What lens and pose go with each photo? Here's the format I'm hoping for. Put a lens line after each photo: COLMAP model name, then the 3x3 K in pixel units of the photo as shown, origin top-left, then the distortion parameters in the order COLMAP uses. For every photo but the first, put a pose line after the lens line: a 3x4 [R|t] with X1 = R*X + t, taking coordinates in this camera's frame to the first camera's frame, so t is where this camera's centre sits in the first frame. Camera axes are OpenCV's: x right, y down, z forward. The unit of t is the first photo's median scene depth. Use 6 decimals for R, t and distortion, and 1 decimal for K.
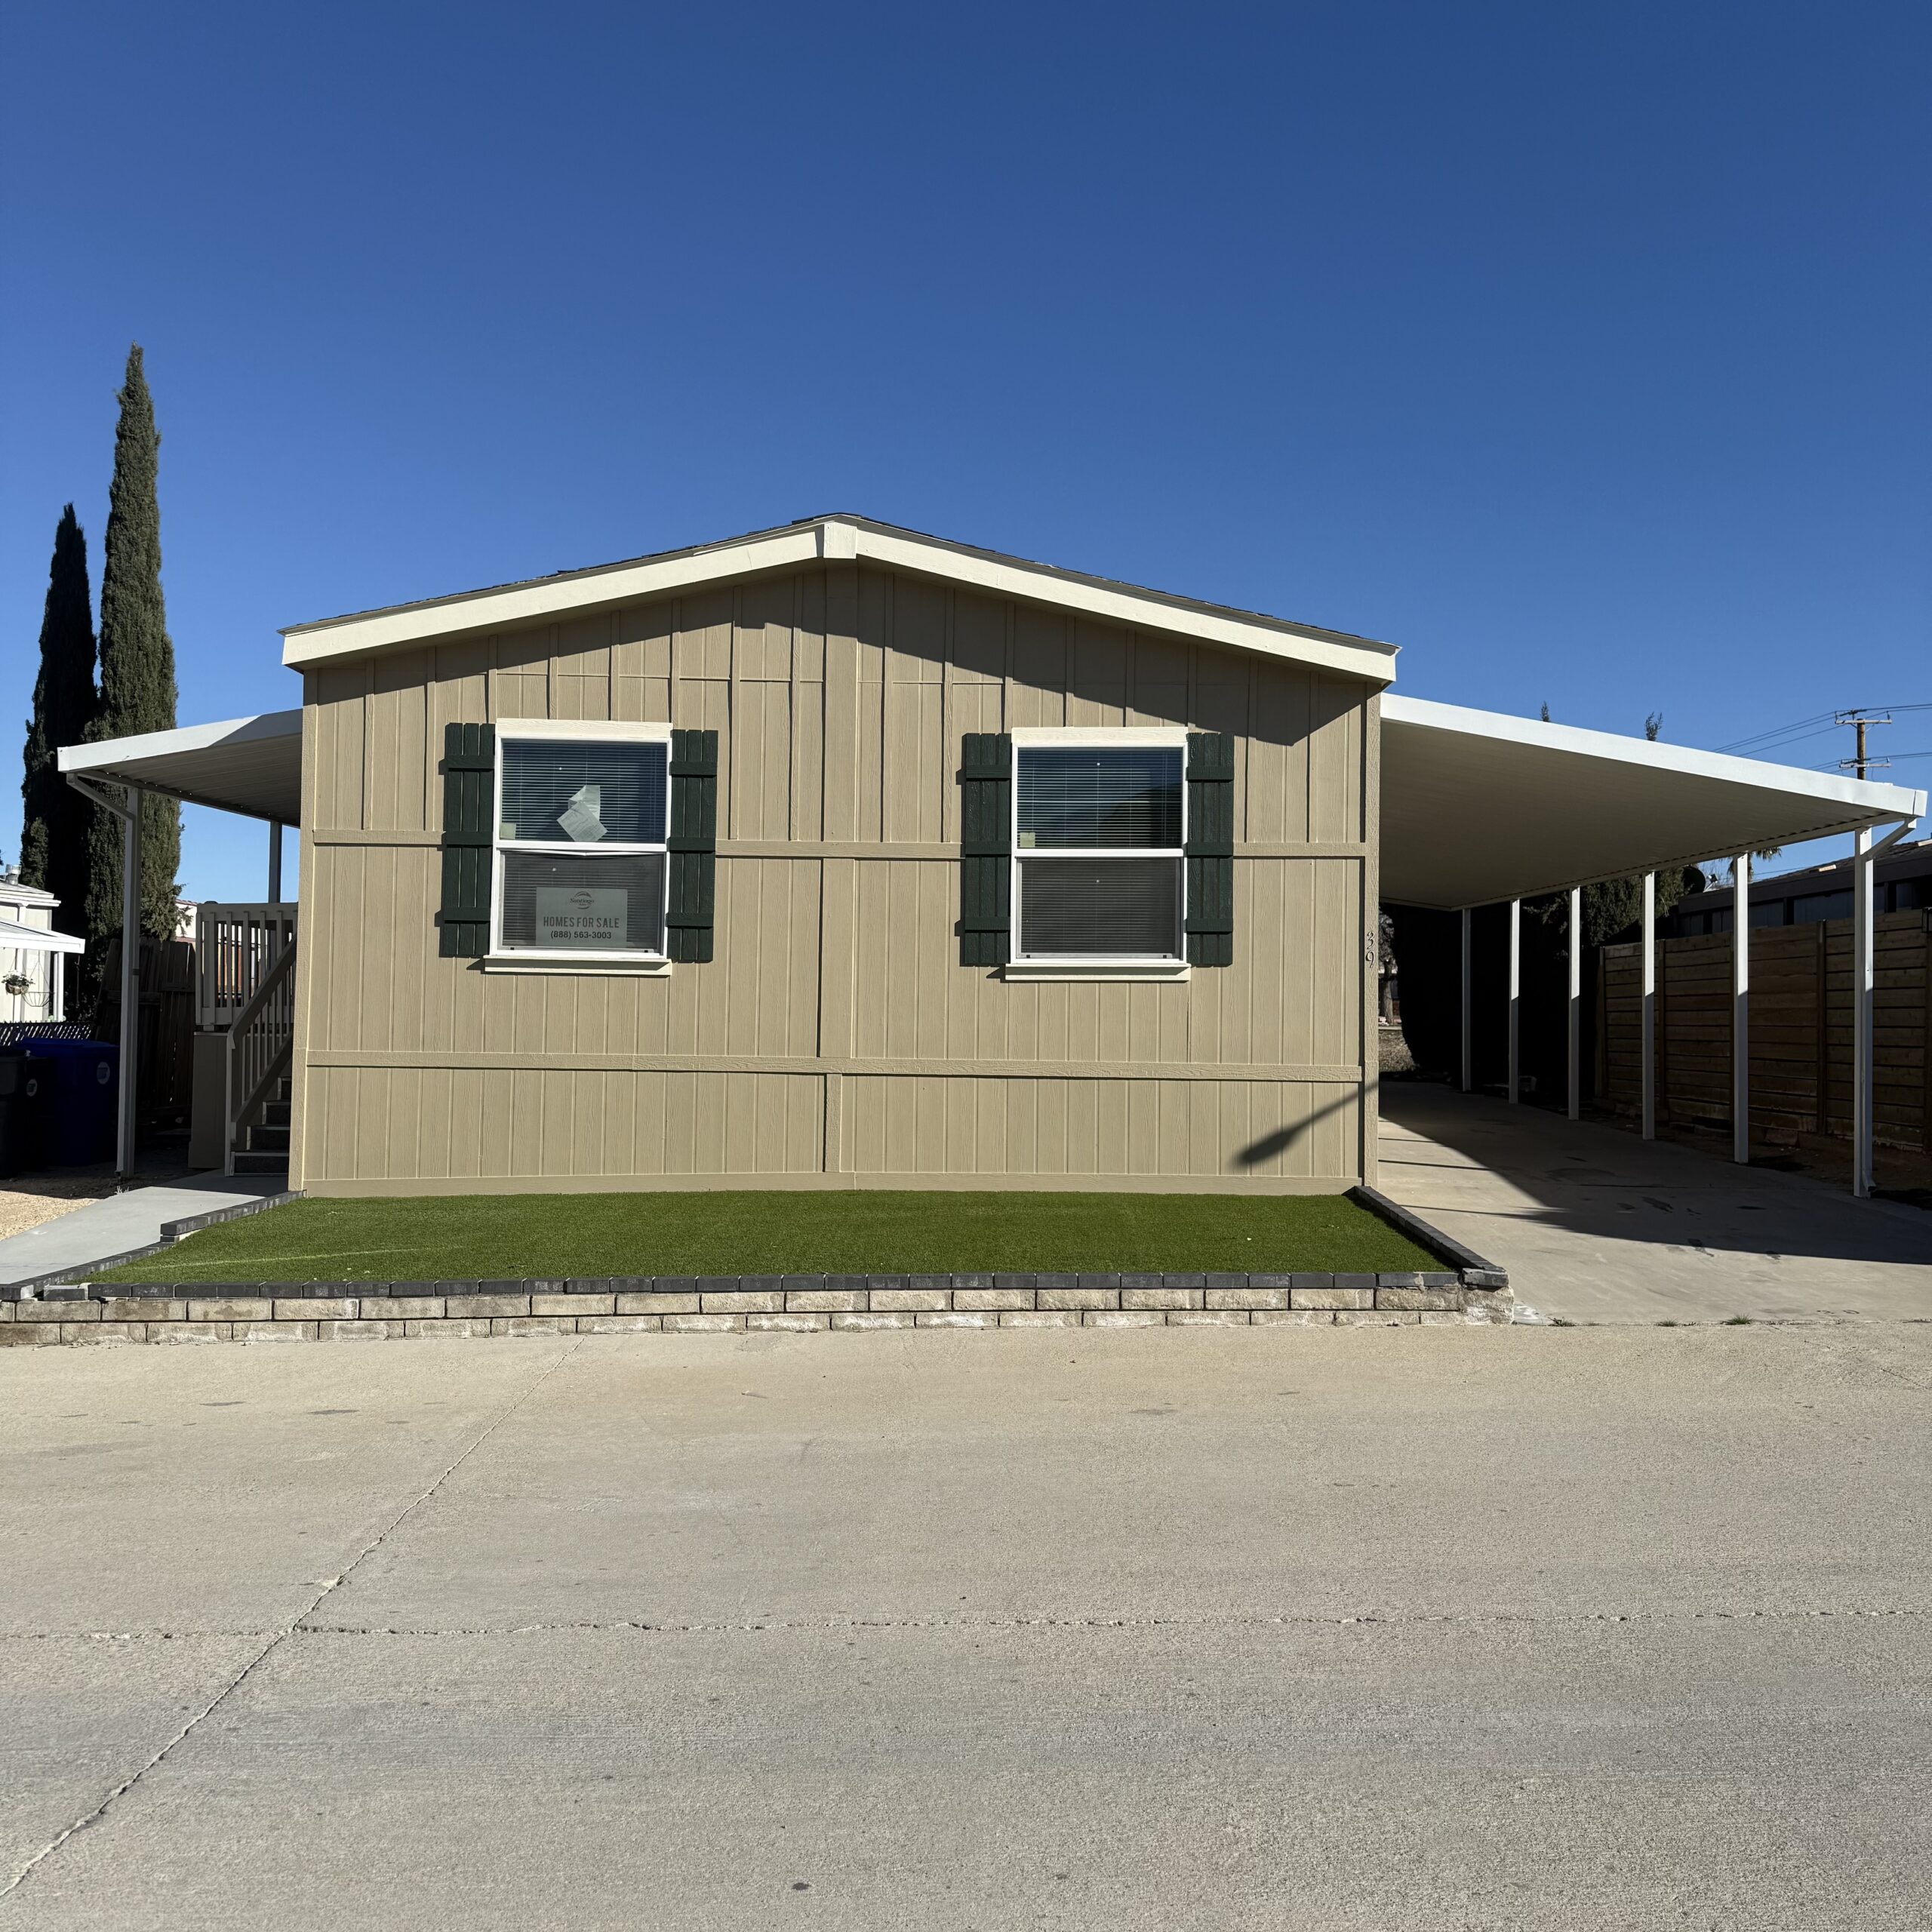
lens RADIAL K [[1770.2, 0, 966.0], [0, 1770.2, 966.0], [0, 0, 1]] dist [0.178936, -0.331671]
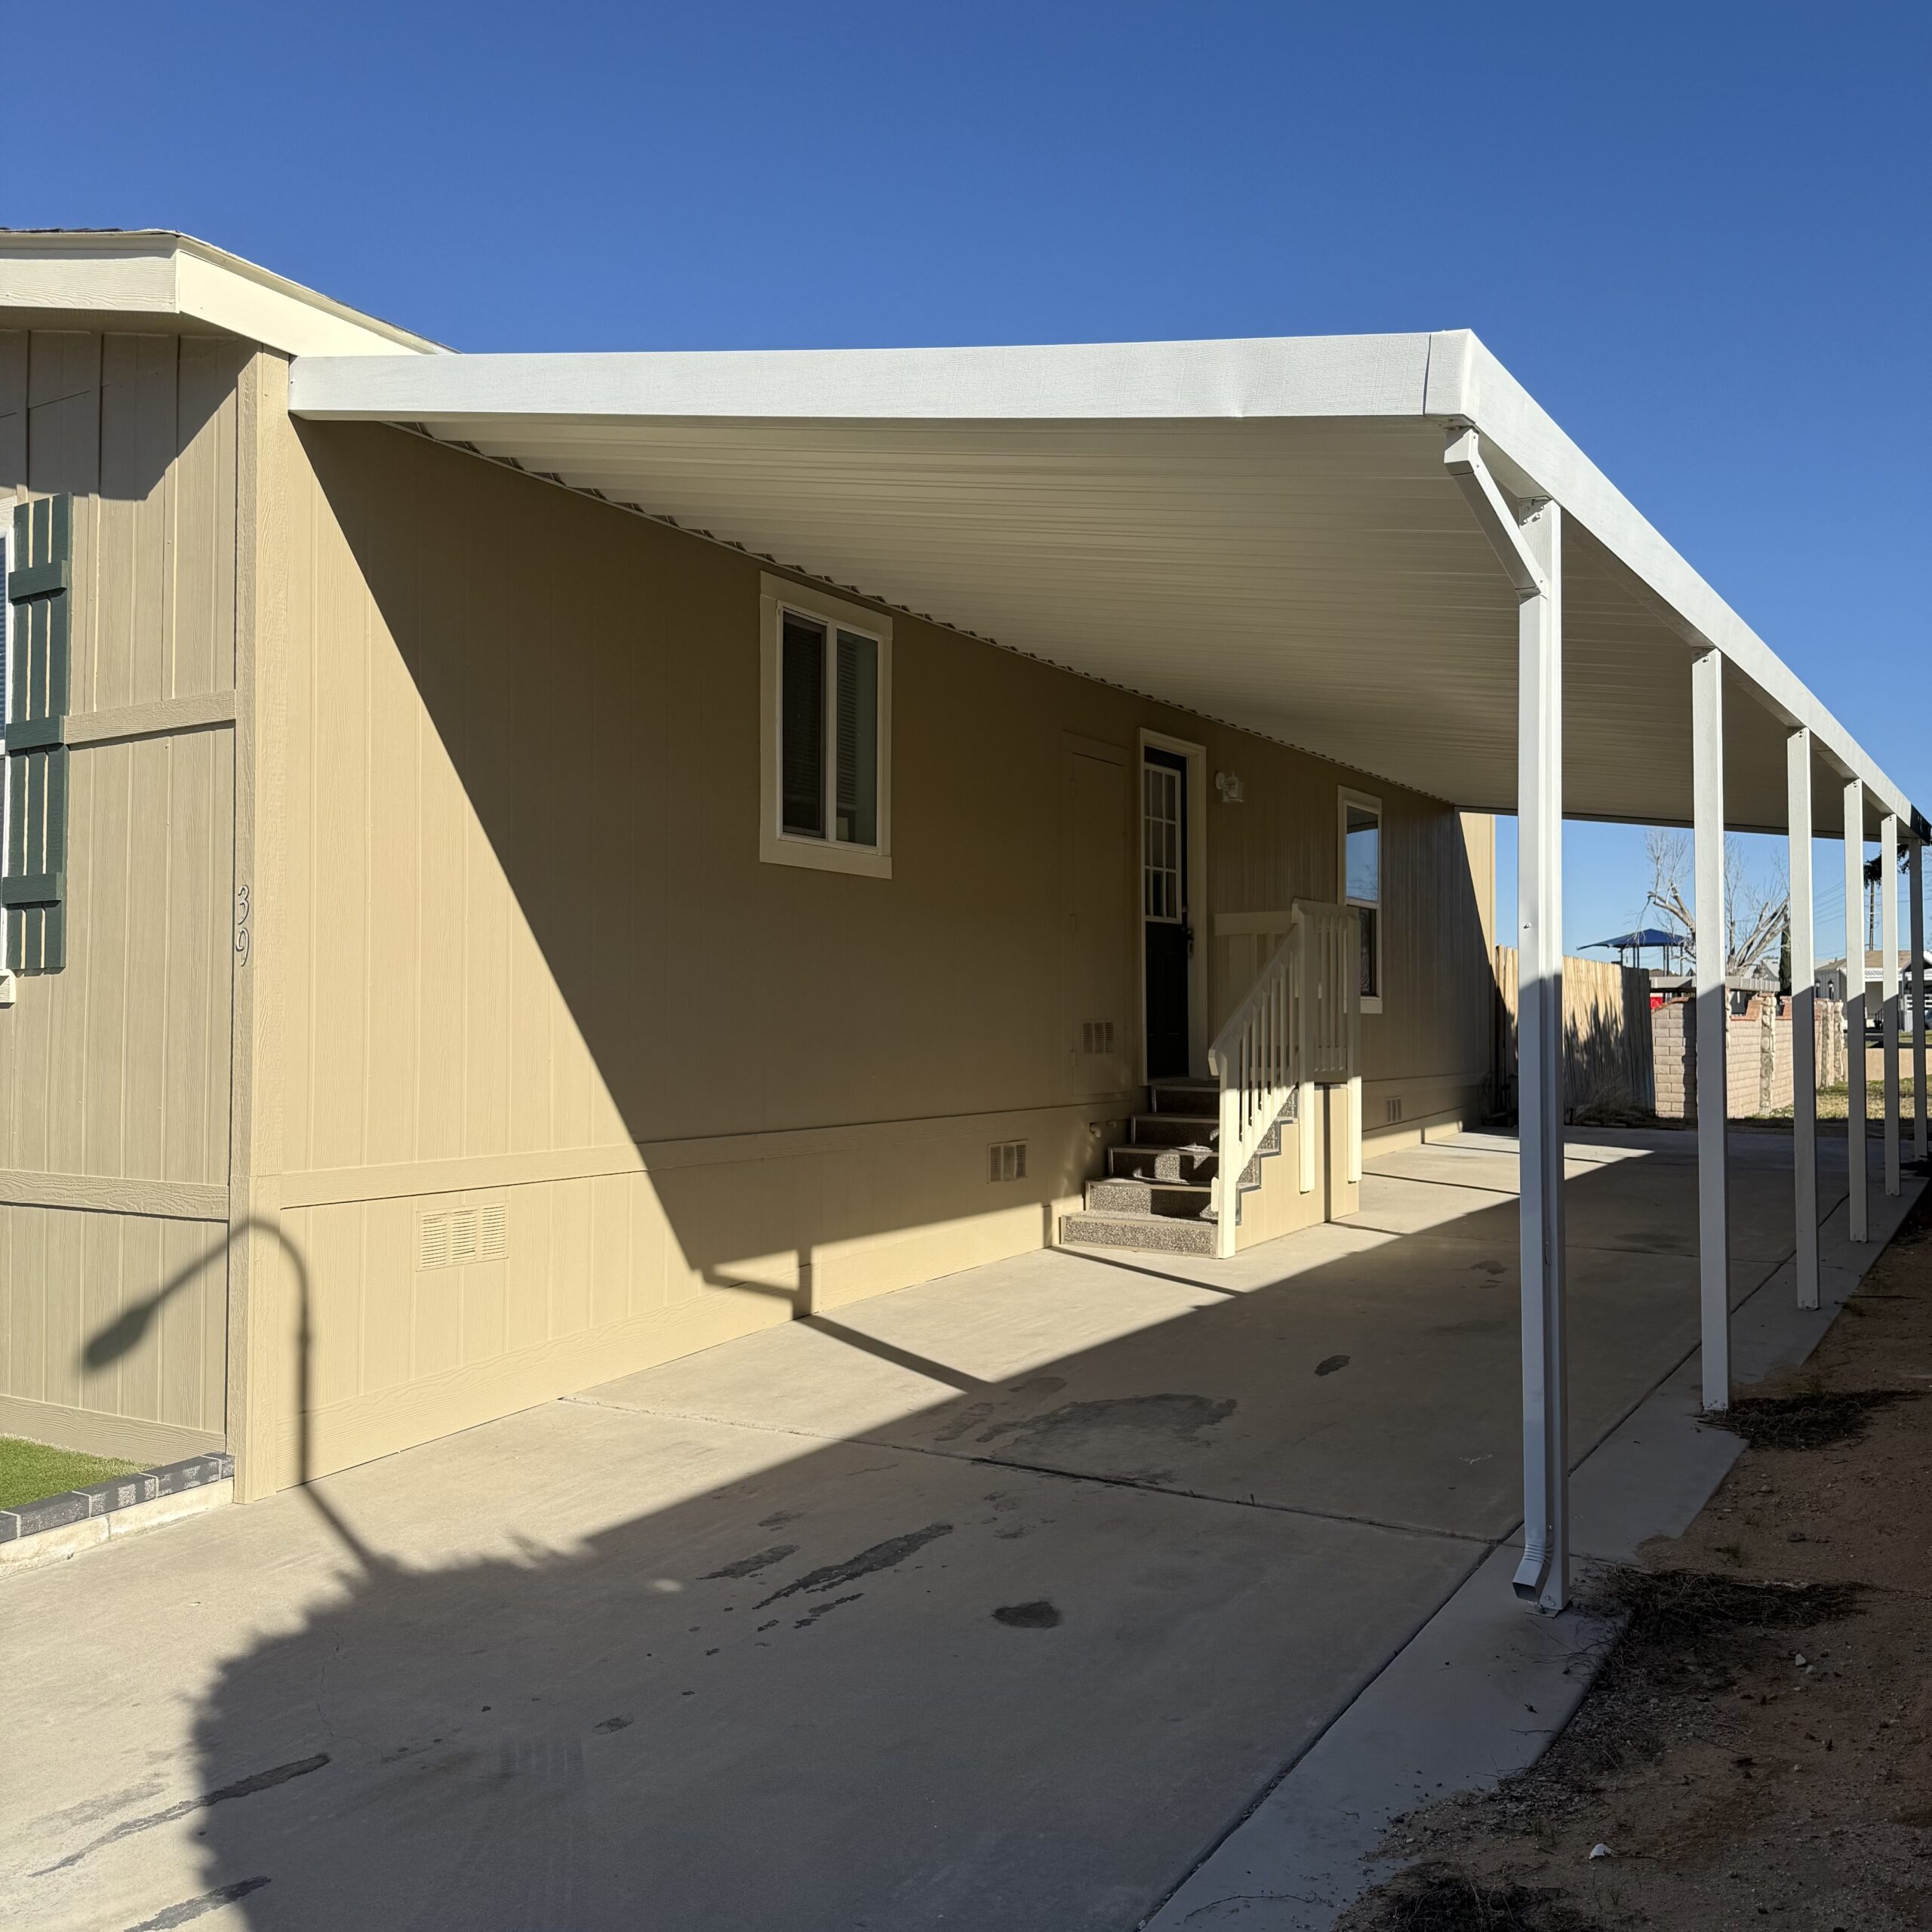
lens RADIAL K [[1770.2, 0, 966.0], [0, 1770.2, 966.0], [0, 0, 1]] dist [0.178936, -0.331671]
pose [[0.856914, -0.031153, -0.514517, 0.611830], [0.038930, 0.999233, 0.004334, 0.006058], [0.513987, -0.023744, 0.857469, 0.698279]]
